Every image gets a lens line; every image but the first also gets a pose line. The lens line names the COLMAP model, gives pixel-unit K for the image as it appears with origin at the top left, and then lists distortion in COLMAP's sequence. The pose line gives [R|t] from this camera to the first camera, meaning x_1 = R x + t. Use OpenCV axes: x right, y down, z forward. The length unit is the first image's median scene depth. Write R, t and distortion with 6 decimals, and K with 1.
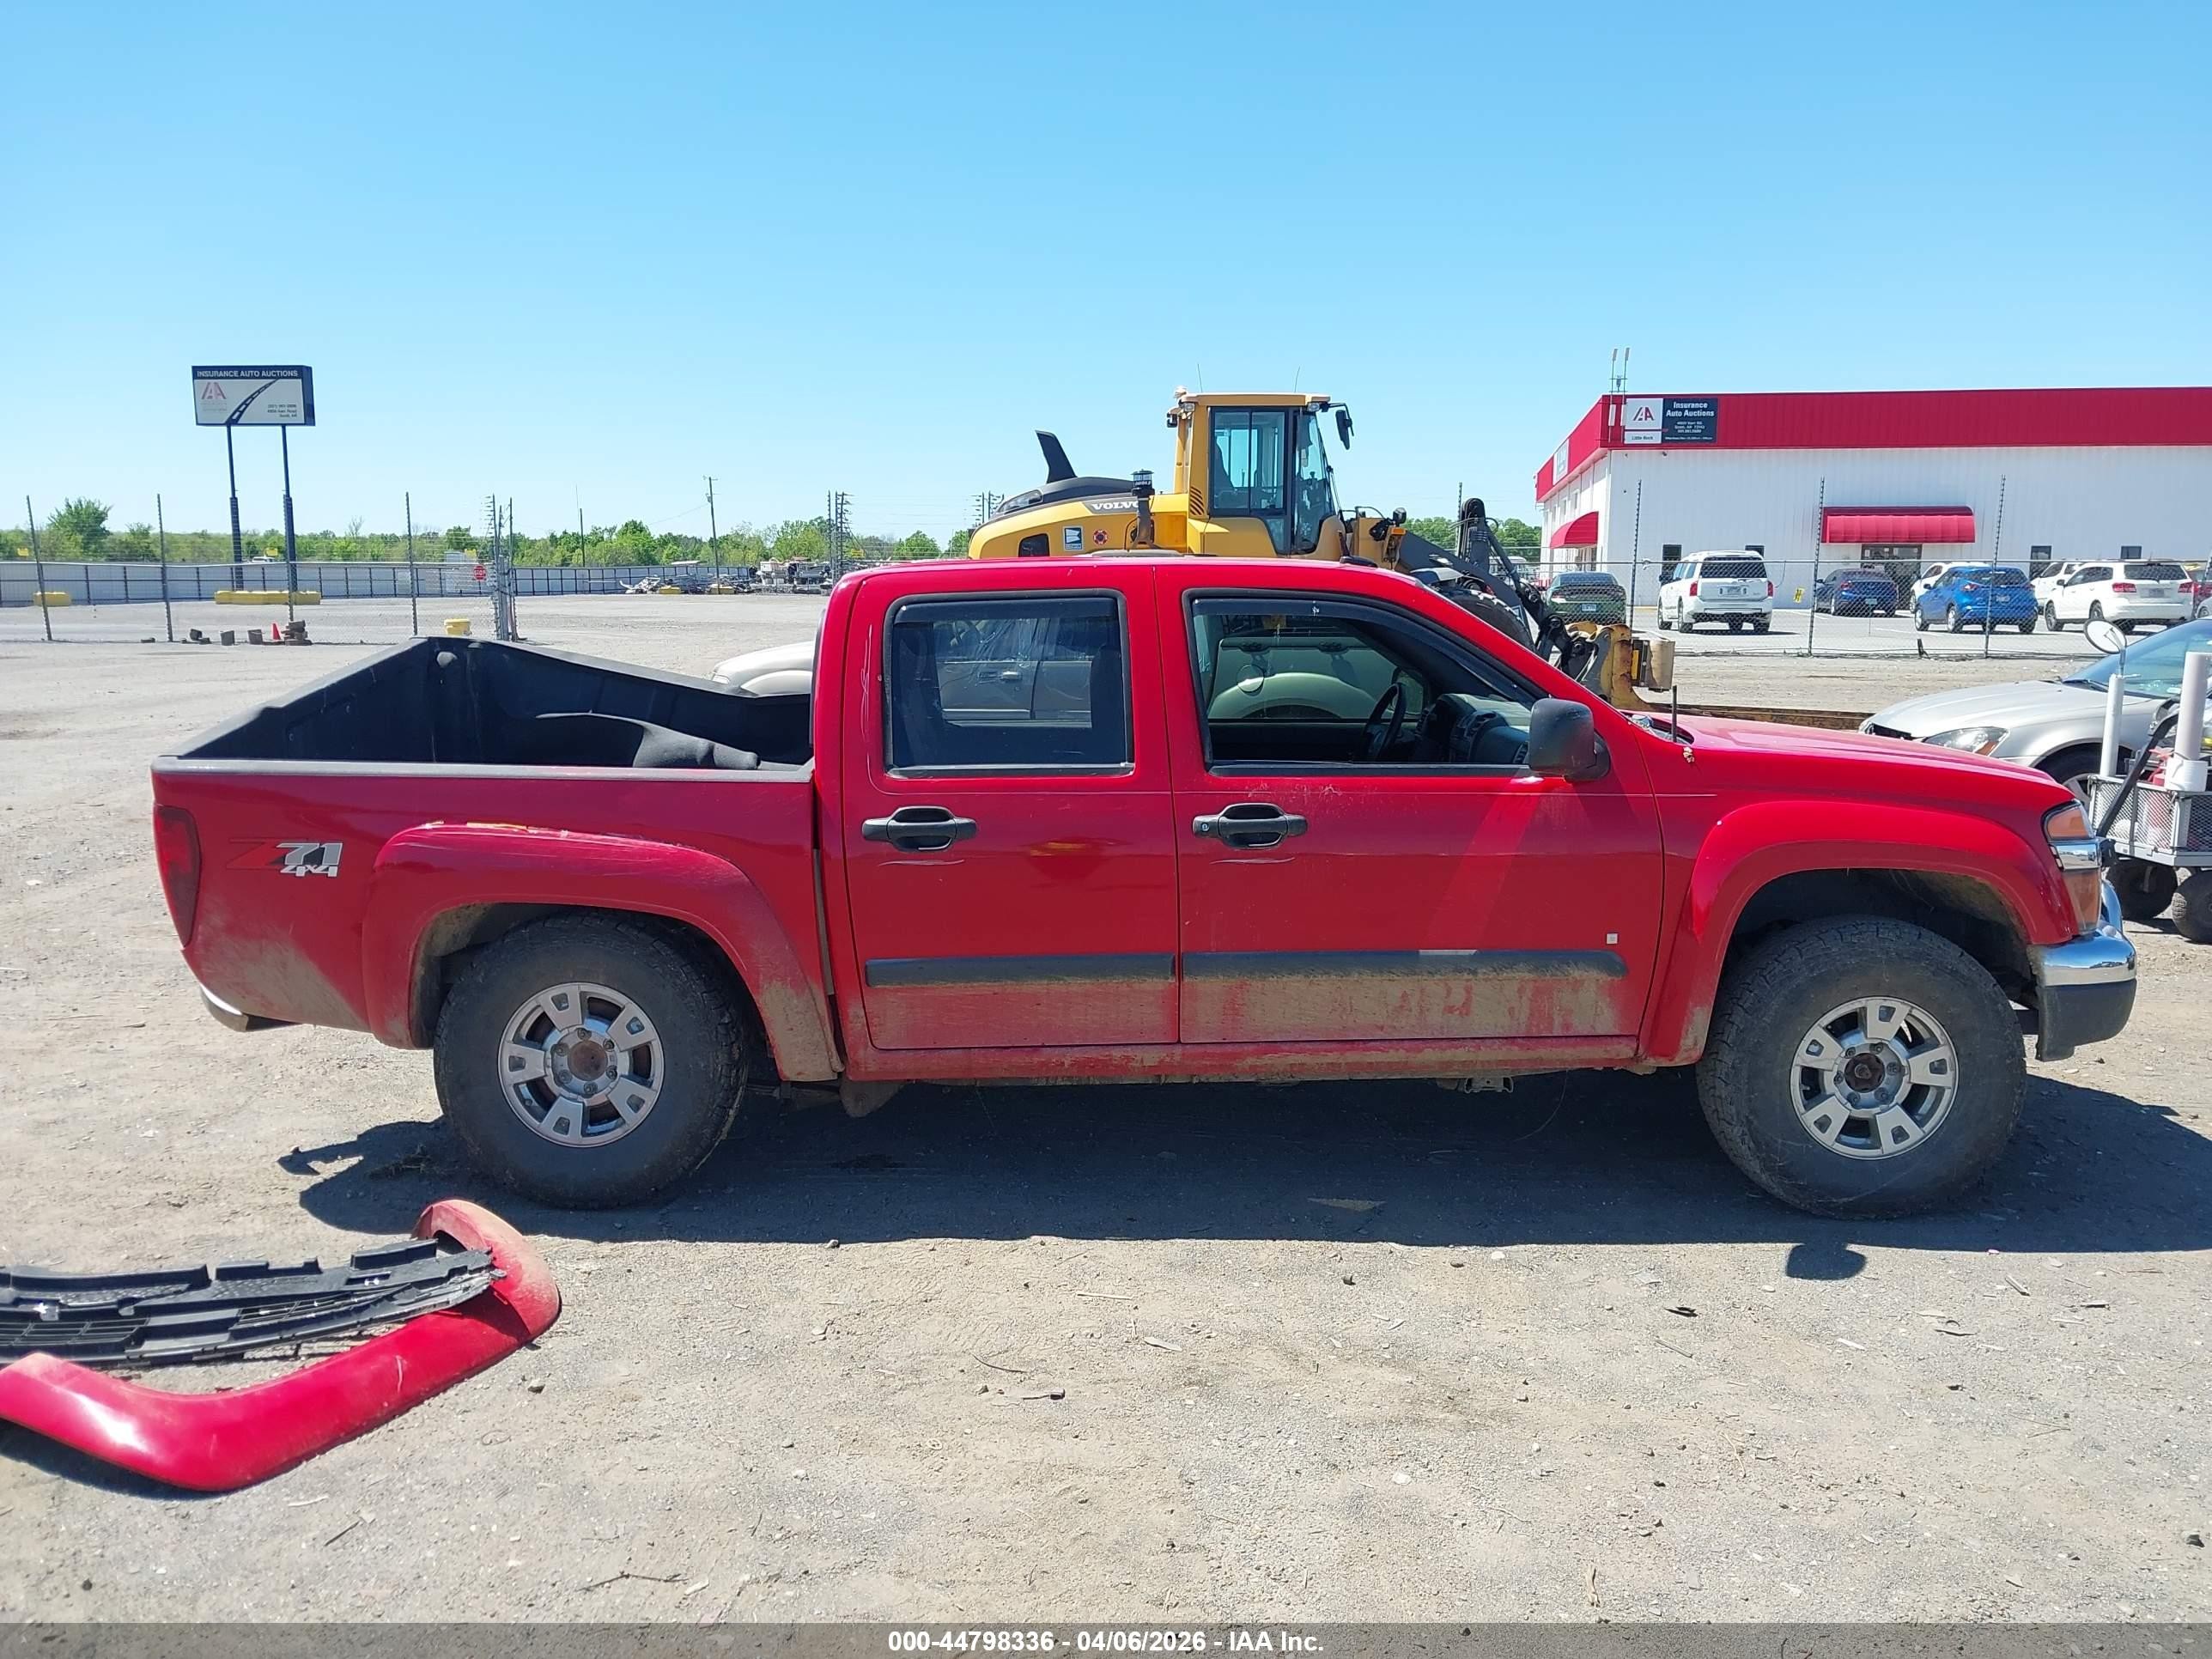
lens RADIAL K [[1685.1, 0, 1101.2], [0, 1685.1, 864.3], [0, 0, 1]] dist [0.071105, -0.134470]
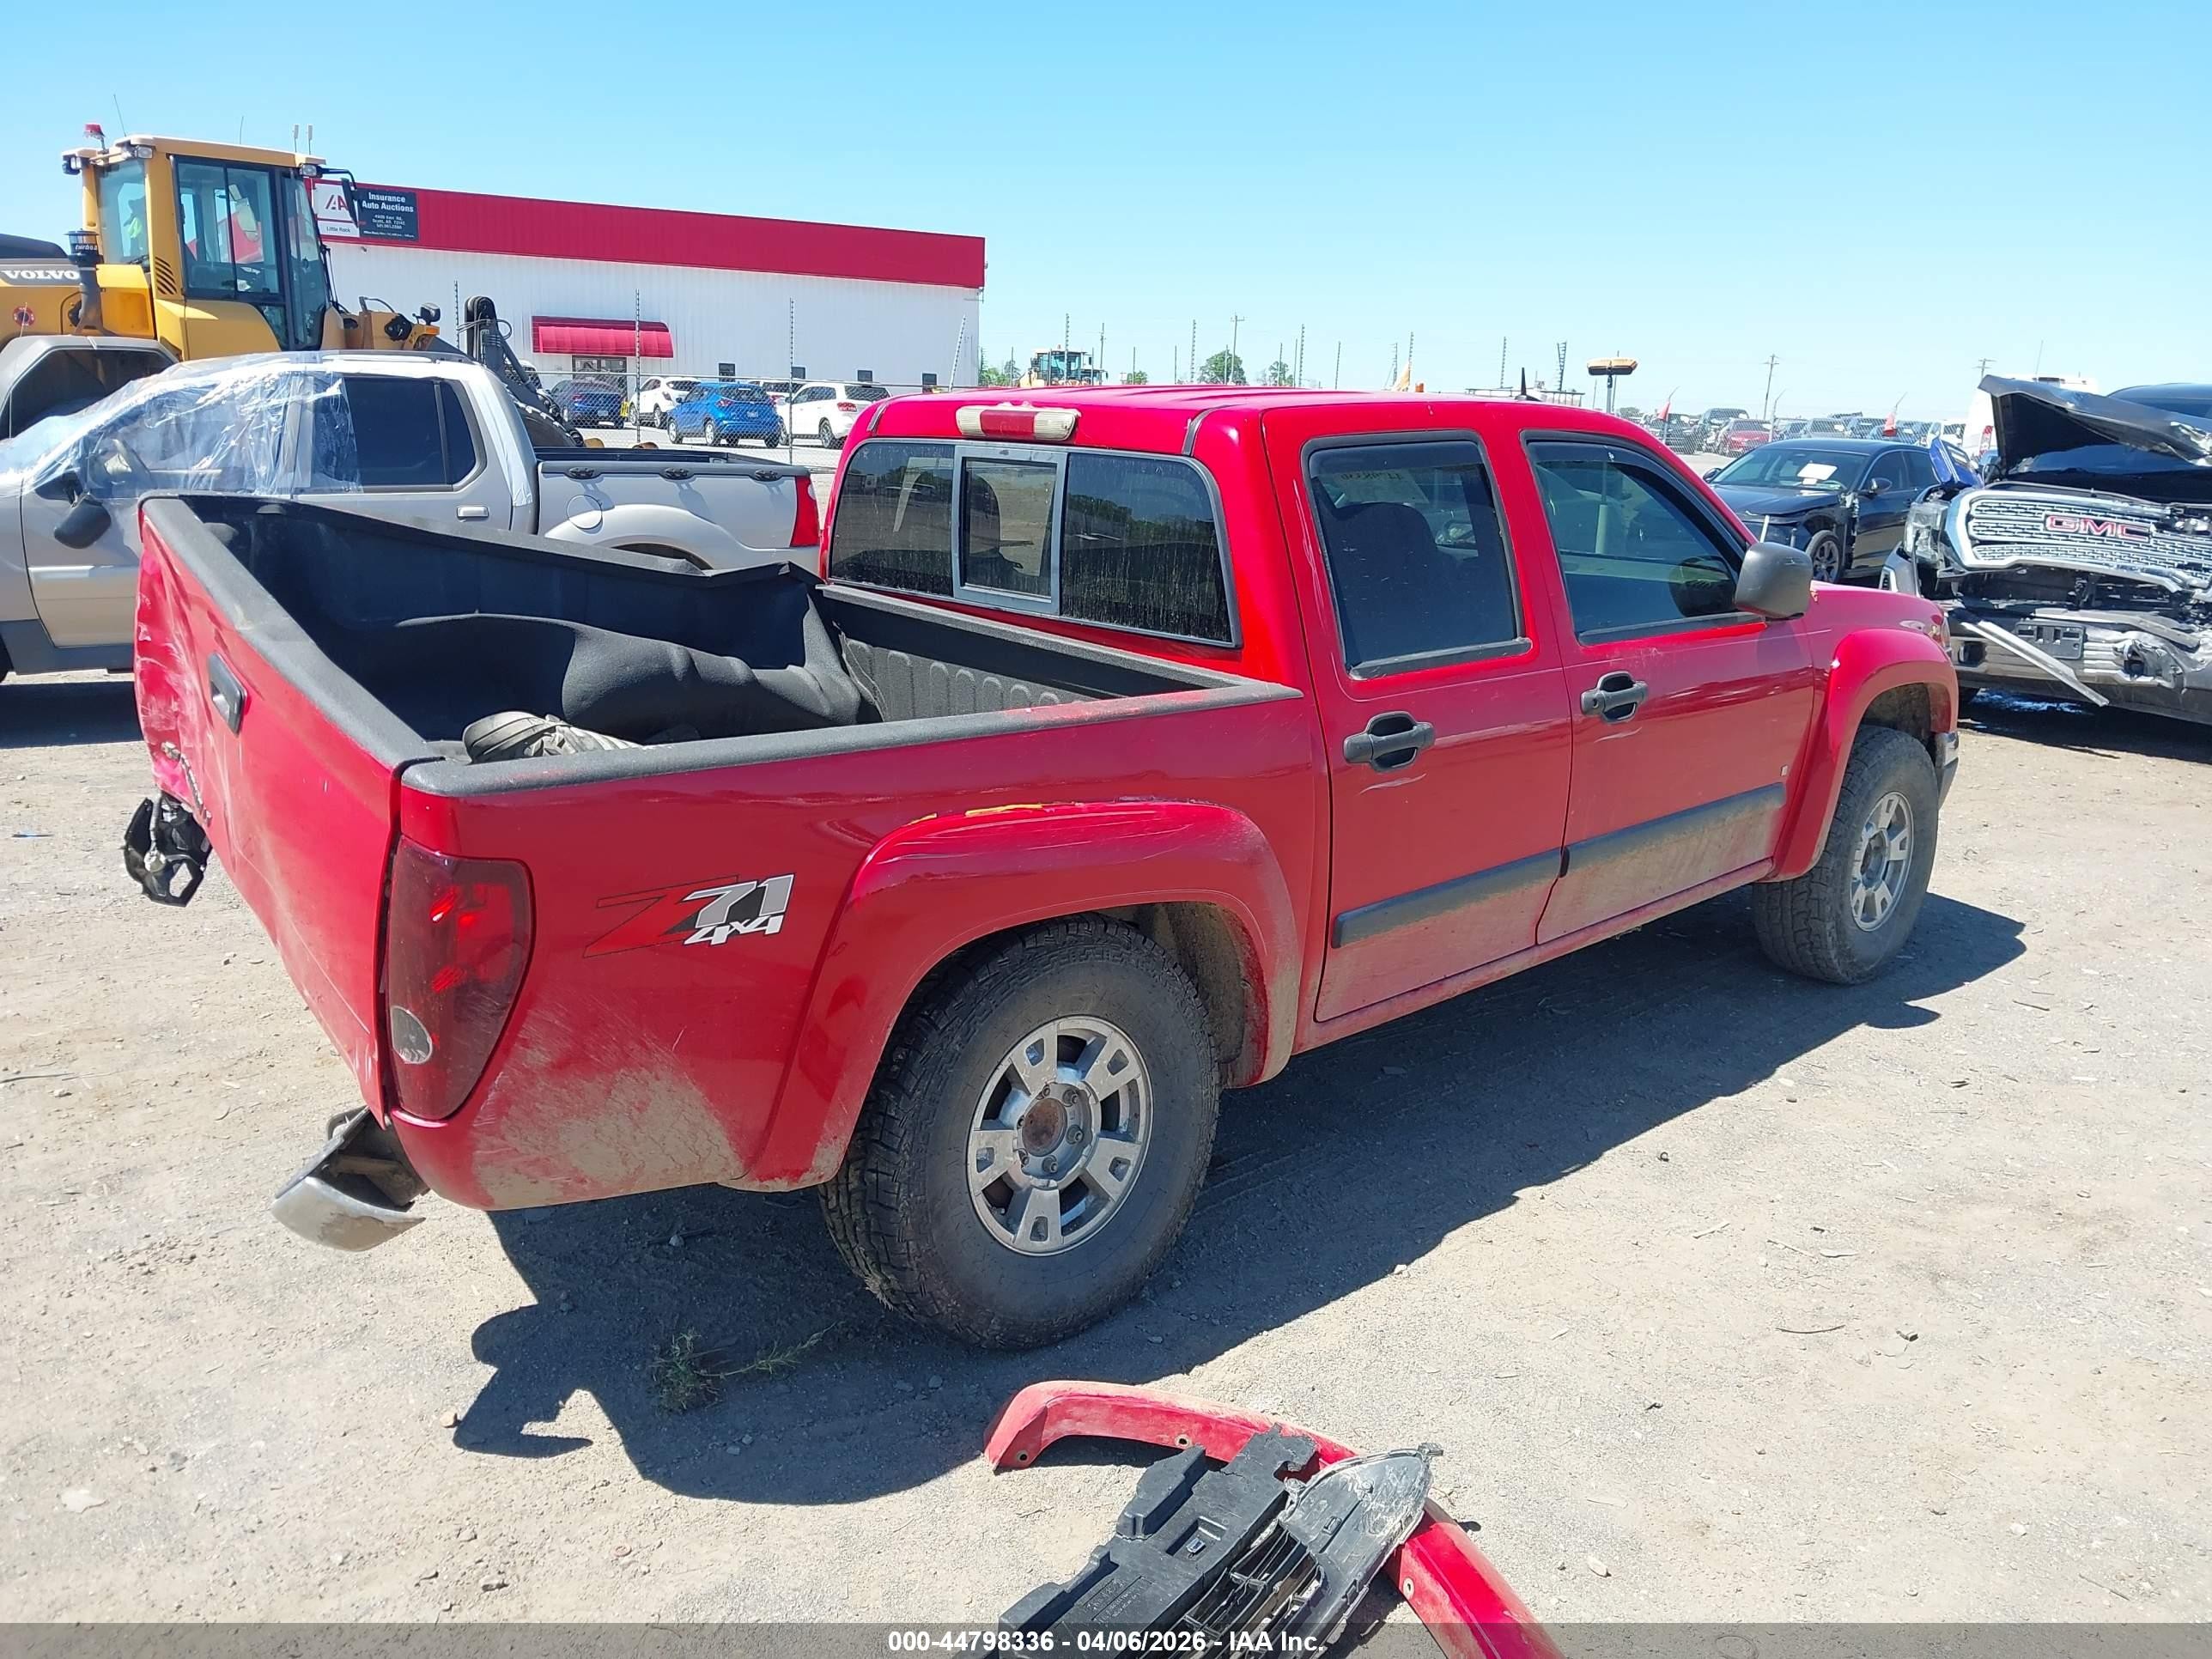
lens RADIAL K [[1690.2, 0, 1051.2], [0, 1690.2, 837.9], [0, 0, 1]] dist [0.002032, -0.010787]
pose [[0.727869, -0.148796, 0.669377, -0.206013], [0.083536, 0.988143, 0.128819, -0.024659], [-0.680608, -0.037846, 0.731669, 0.138894]]
